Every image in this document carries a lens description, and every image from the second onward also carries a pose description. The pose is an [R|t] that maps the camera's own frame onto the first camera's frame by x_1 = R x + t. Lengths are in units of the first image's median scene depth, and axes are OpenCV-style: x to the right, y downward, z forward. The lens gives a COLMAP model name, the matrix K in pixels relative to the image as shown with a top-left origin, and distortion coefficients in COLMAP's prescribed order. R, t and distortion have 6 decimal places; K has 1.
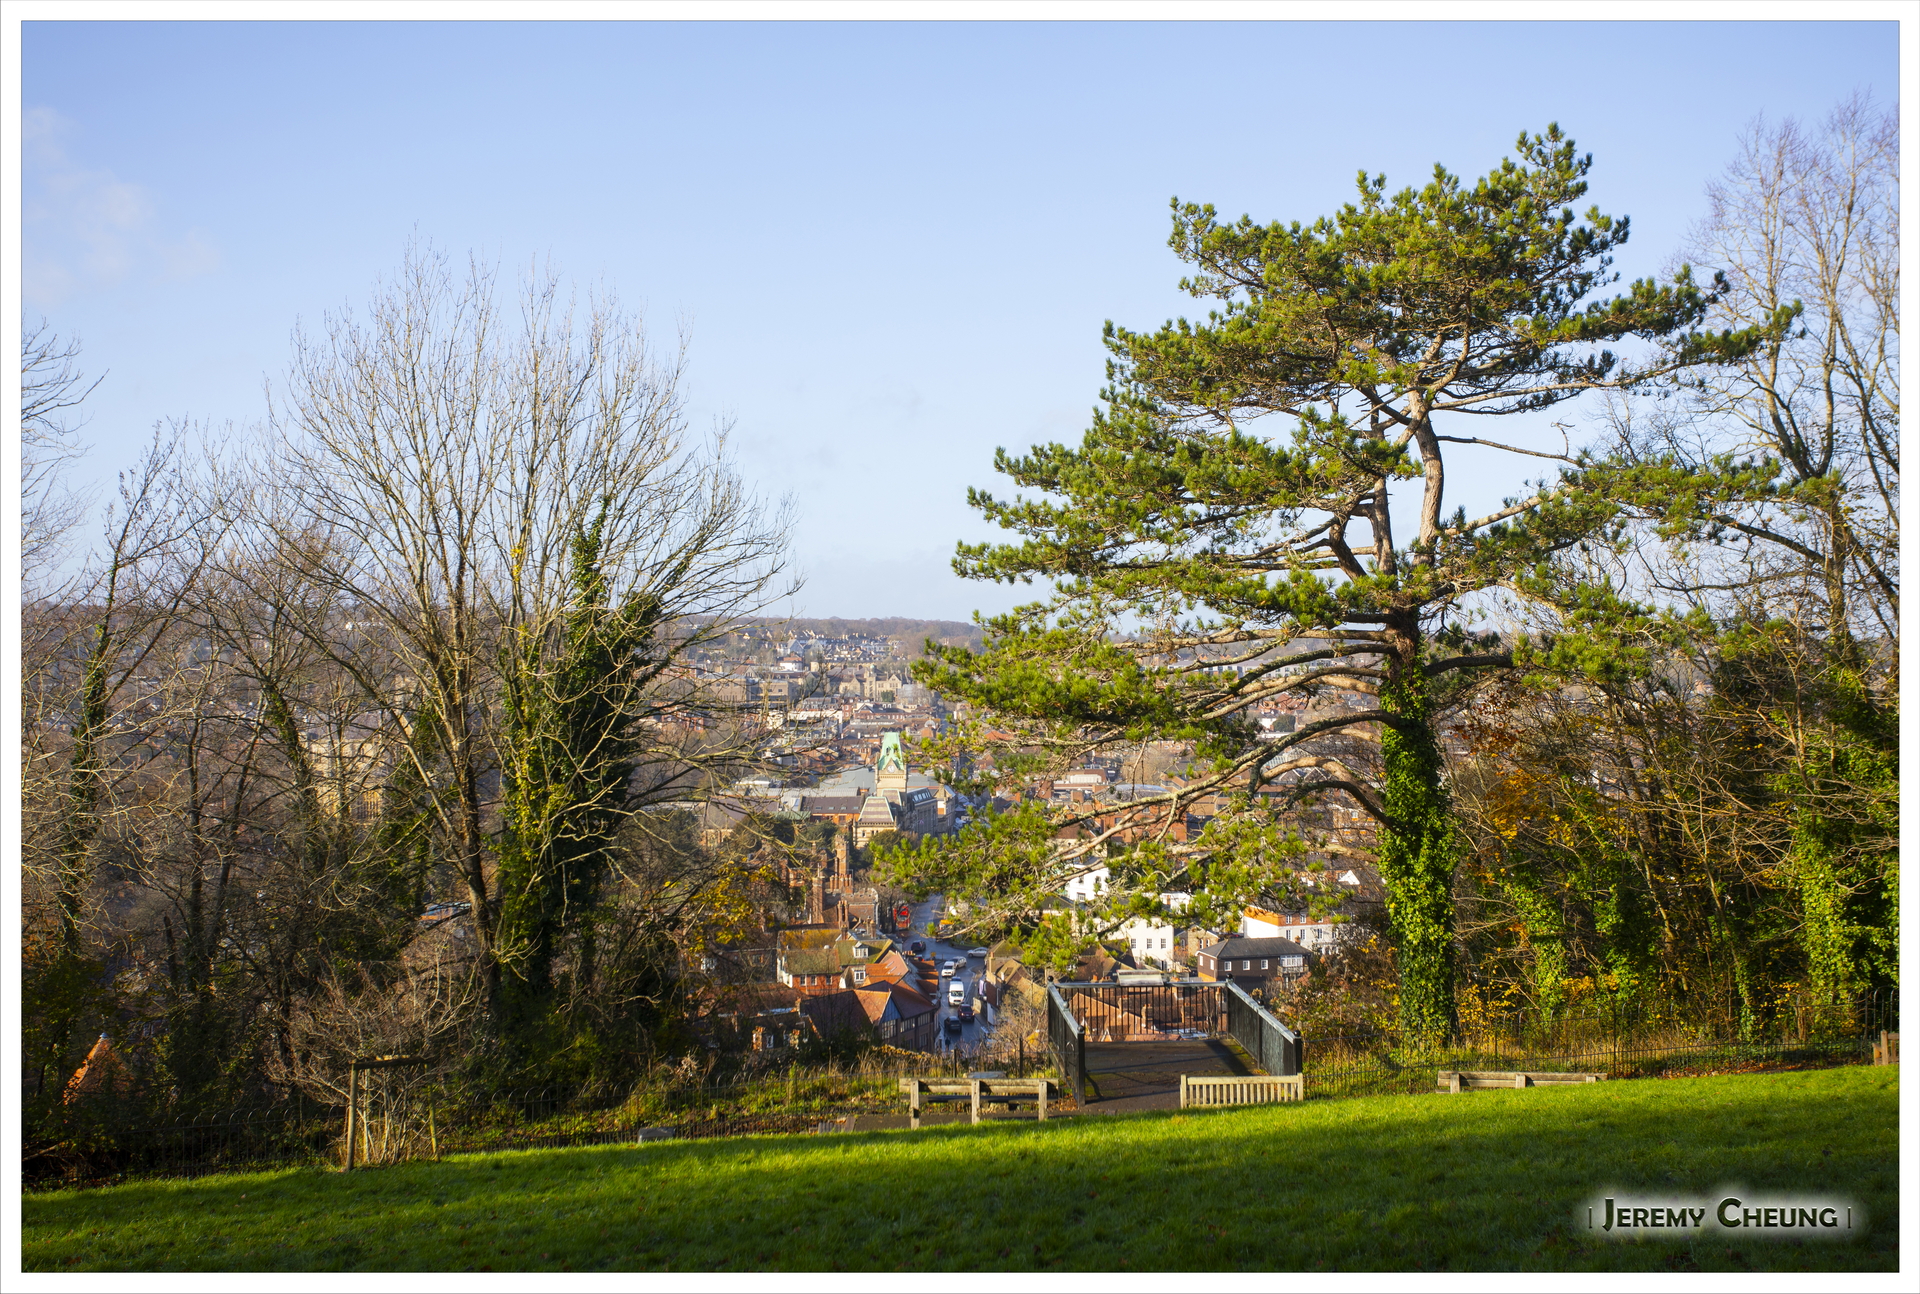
lens RADIAL K [[2067.8, 0, 940.6], [0, 2067.8, 653.6], [0, 0, 1]] dist [0.012574, 0.000000]
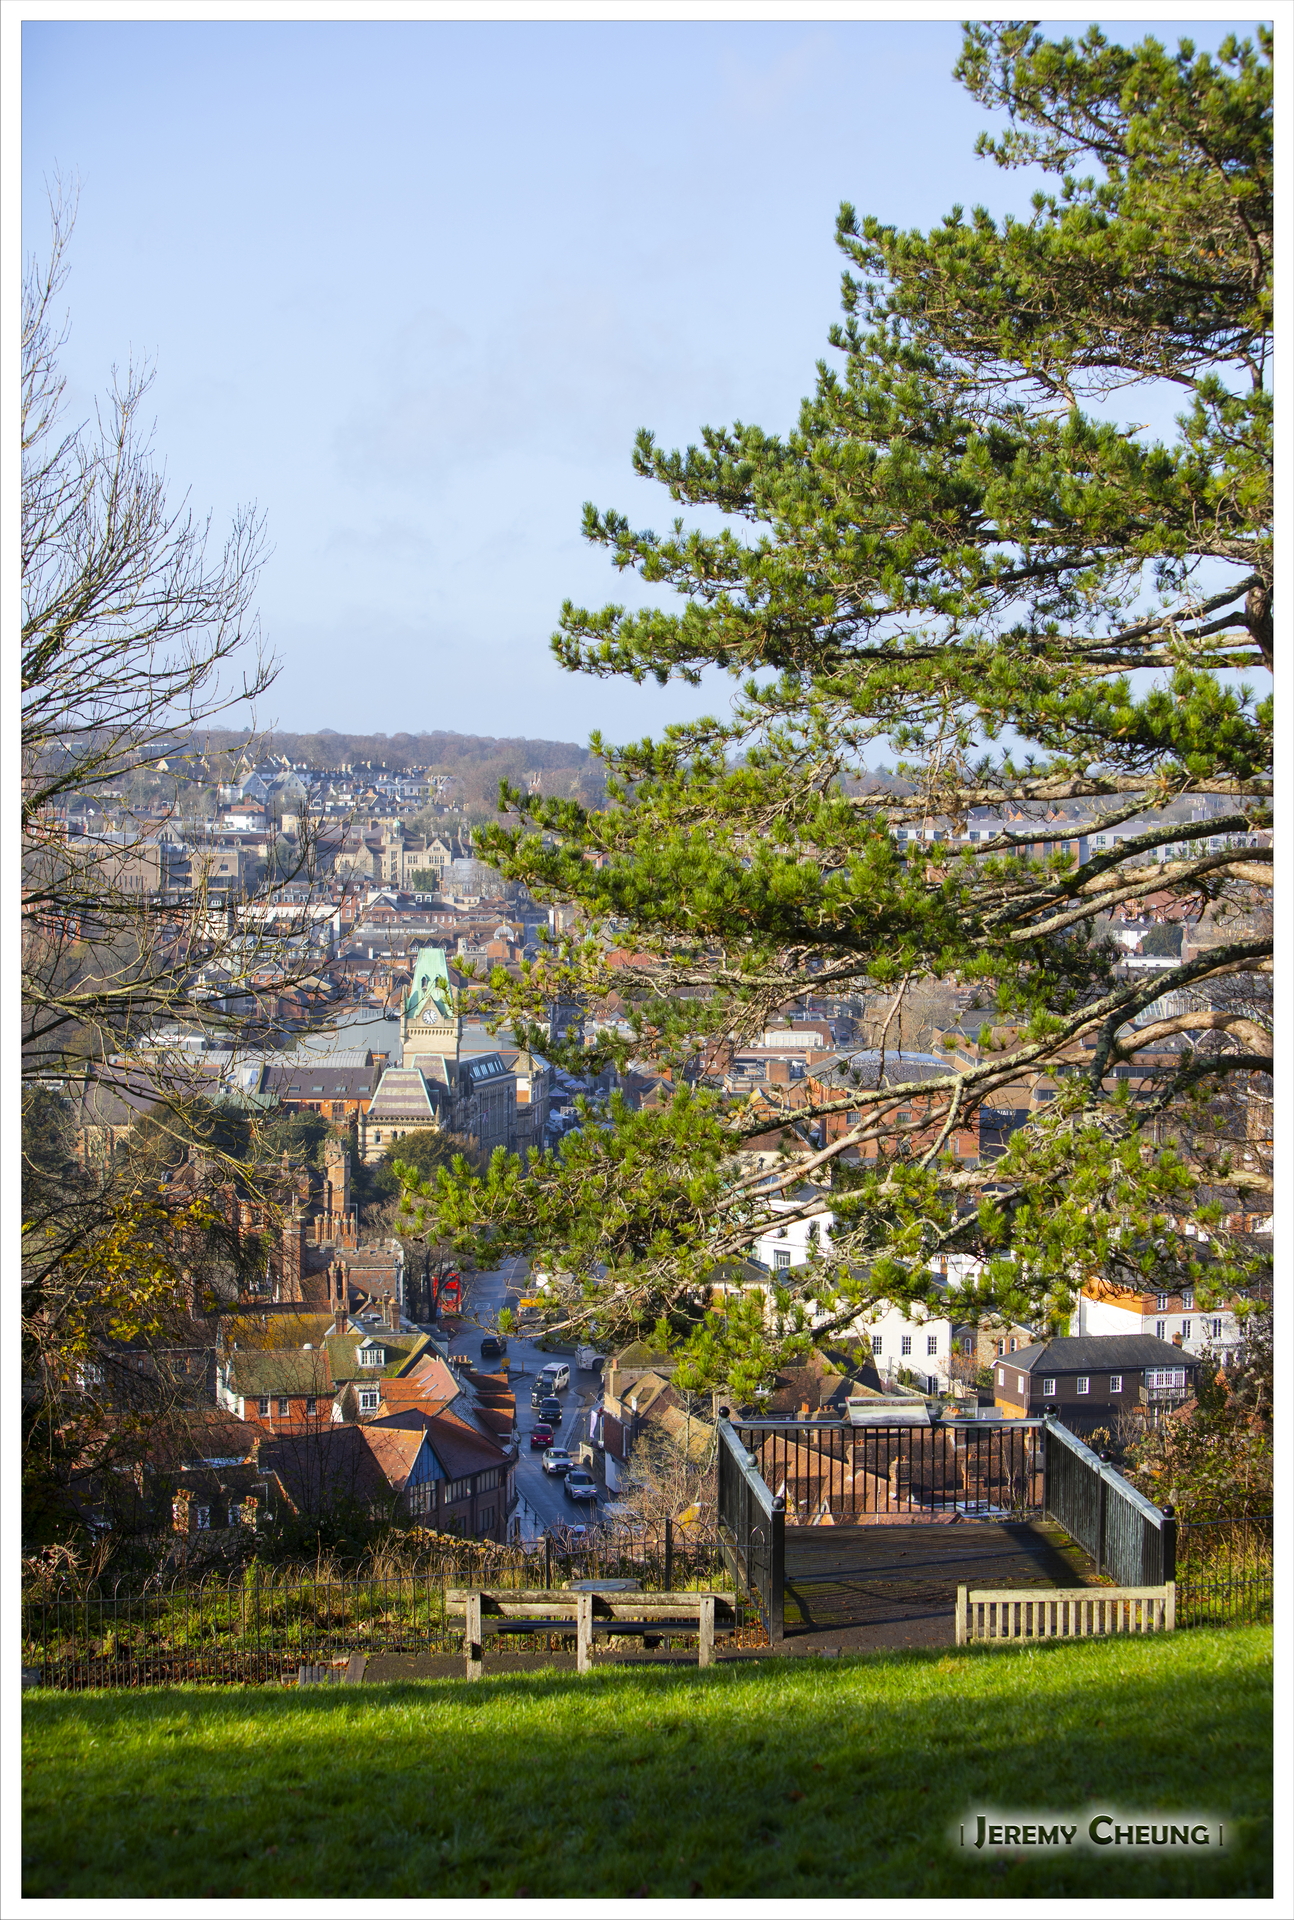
lens RADIAL K [[3883.4, 0, 595.3], [0, 3883.4, 1016.8], [0, 0, 1]] dist [-0.329290, 0.000000]
pose [[0.999767, 0.010953, 0.018627, -0.000913], [-0.011969, 0.998397, 0.055316, -0.002799], [-0.017991, -0.055526, 0.998295, -0.010457]]
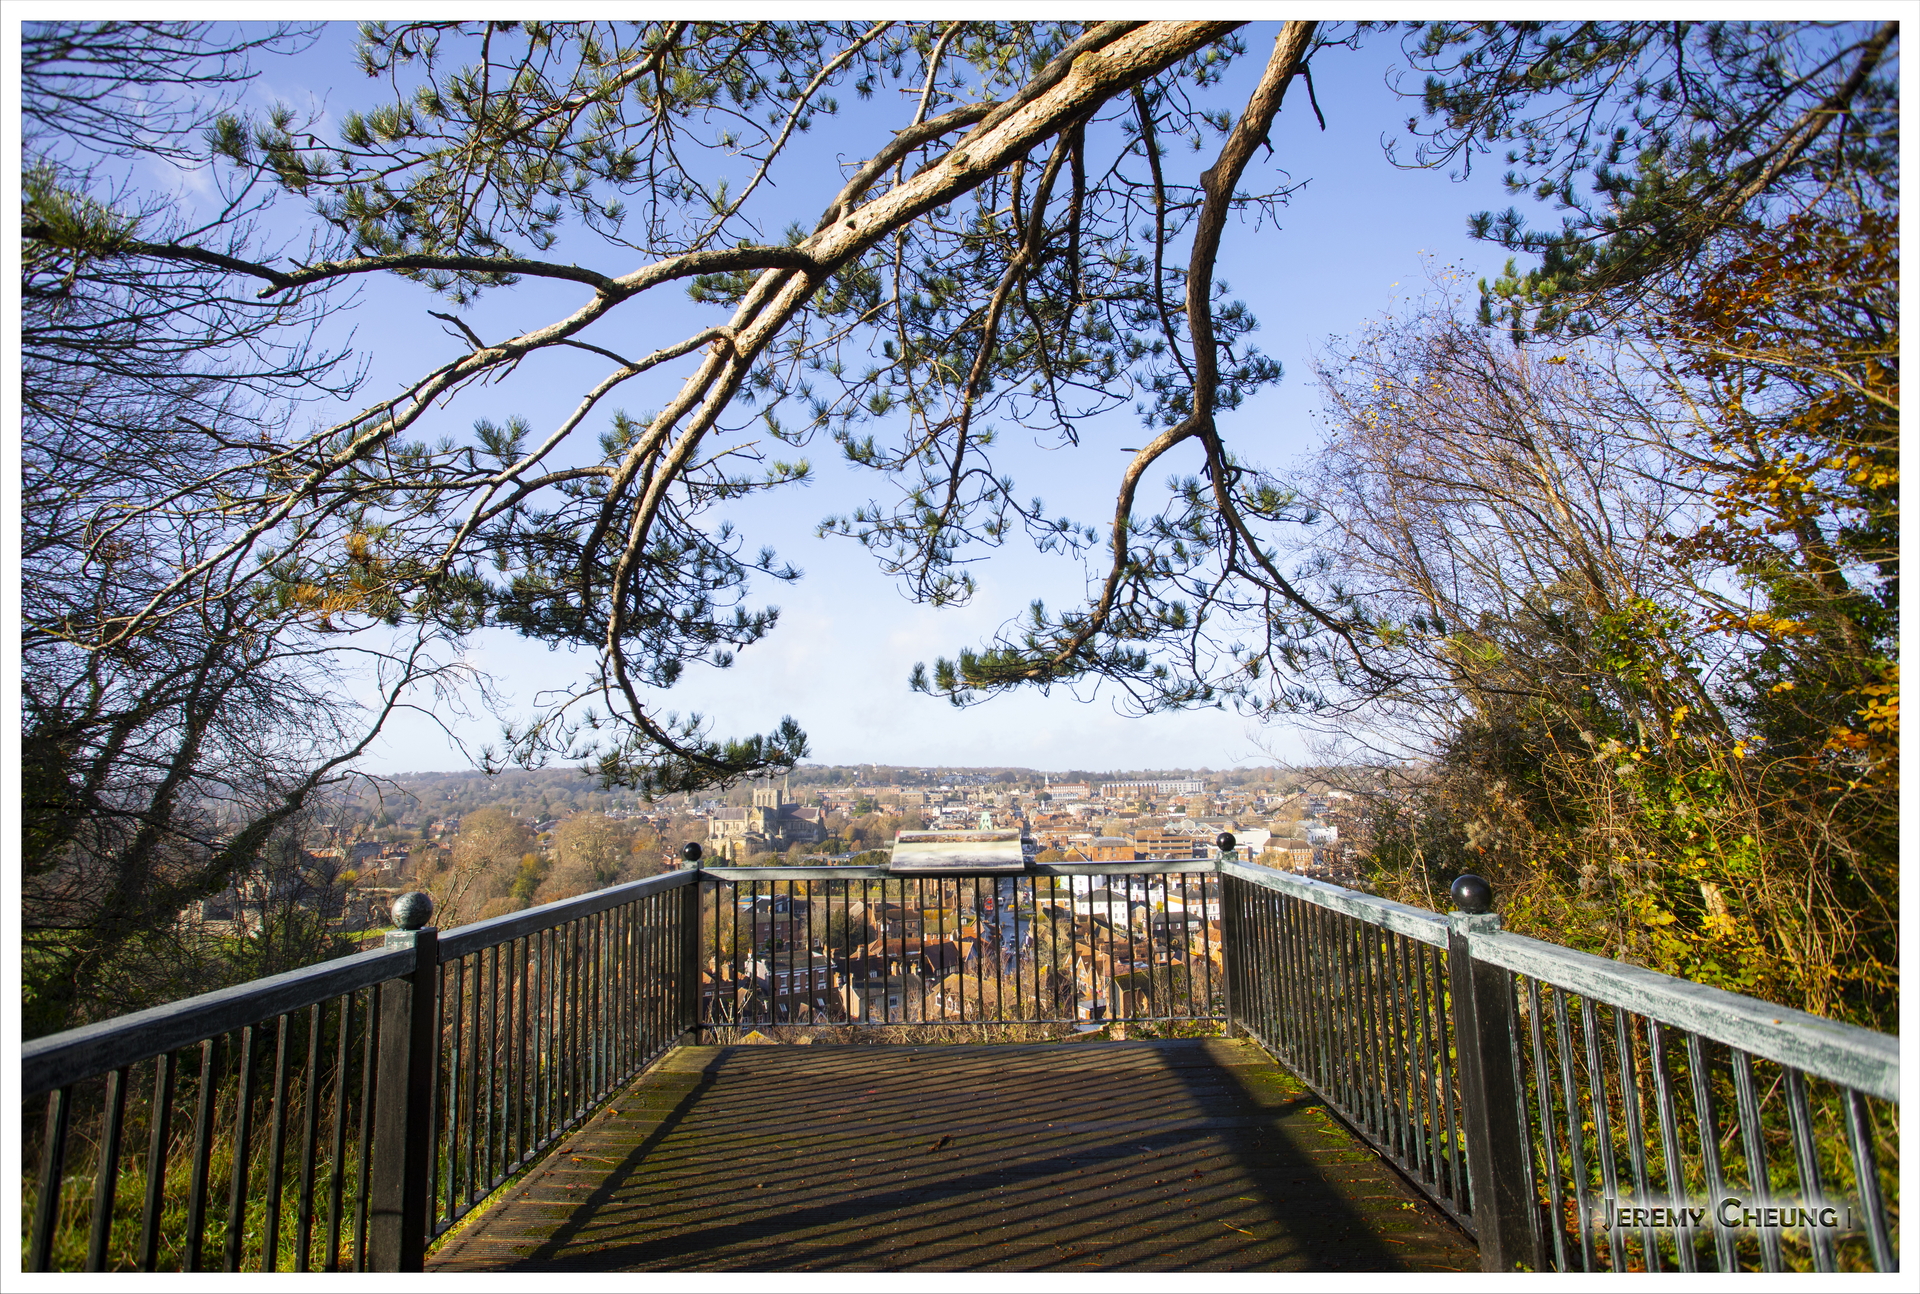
lens RADIAL K [[963.1, 0, 958.5], [0, 963.1, 632.0], [0, 0, 1]] dist [-0.055282, 0.000452]
pose [[0.998165, -0.022961, -0.056032, 0.096127], [0.014082, 0.987970, -0.154000, 0.131889], [0.058894, 0.152929, 0.986481, 0.596449]]
